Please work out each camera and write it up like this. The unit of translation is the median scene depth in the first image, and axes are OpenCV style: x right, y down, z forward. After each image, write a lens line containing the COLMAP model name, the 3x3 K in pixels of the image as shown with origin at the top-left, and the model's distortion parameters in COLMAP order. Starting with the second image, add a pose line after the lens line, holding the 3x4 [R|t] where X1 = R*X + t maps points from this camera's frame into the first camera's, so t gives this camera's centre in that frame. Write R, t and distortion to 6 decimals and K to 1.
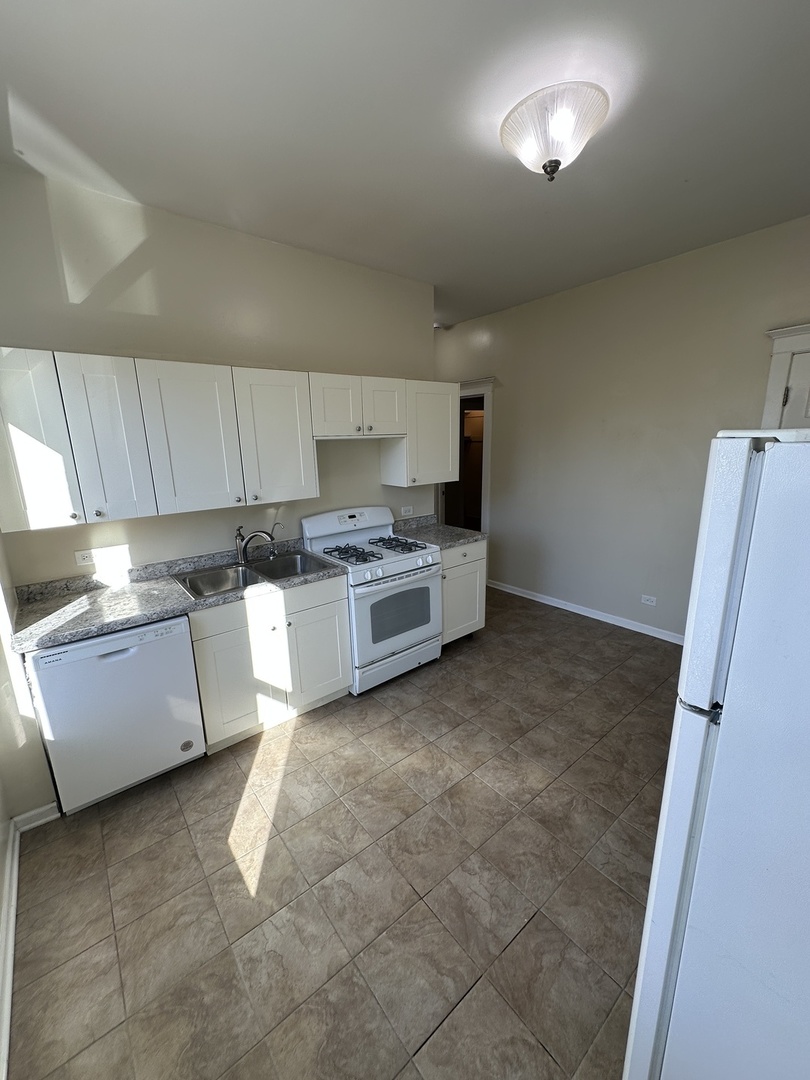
lens RADIAL K [[429.0, 0, 403.9], [0, 429.0, 541.0], [0, 0, 1]] dist [0.003587, 0.000620]
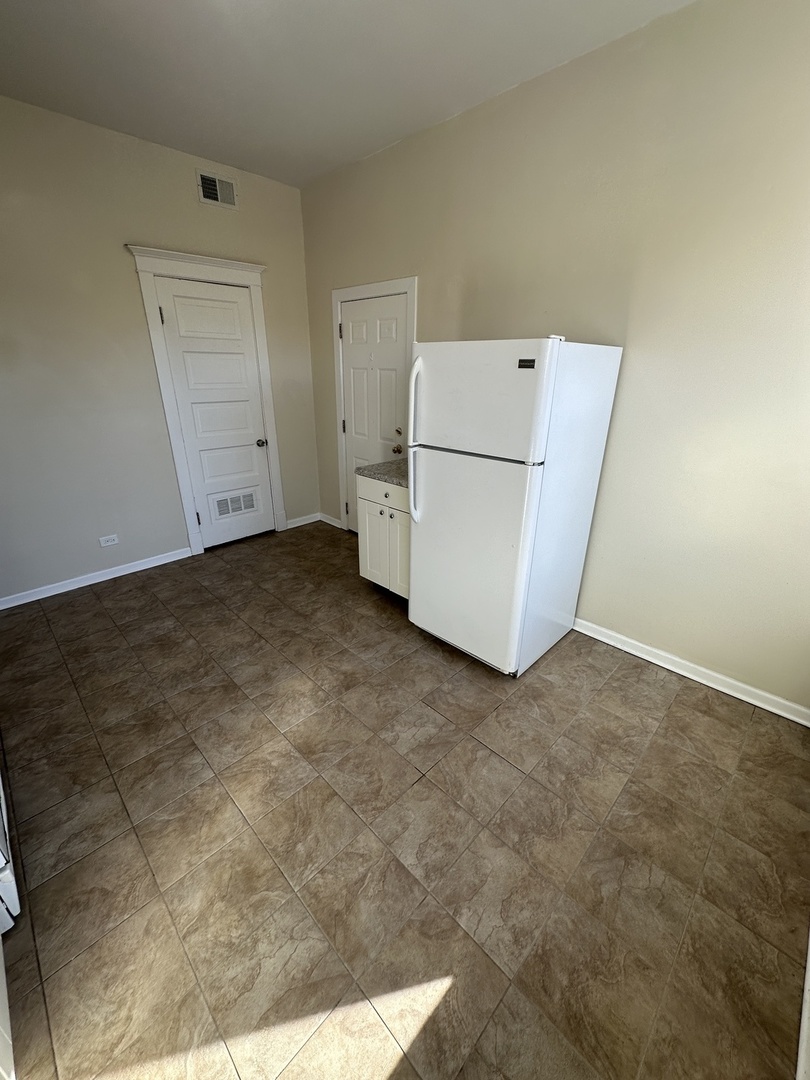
lens RADIAL K [[429.0, 0, 407.2], [0, 429.0, 540.9], [0, 0, 1]] dist [0.003587, 0.000620]
pose [[-0.109604, -0.355639, 0.928174, -0.567012], [0.224855, 0.900722, 0.371673, -0.094347], [-0.968208, 0.249442, -0.018756, 0.679721]]
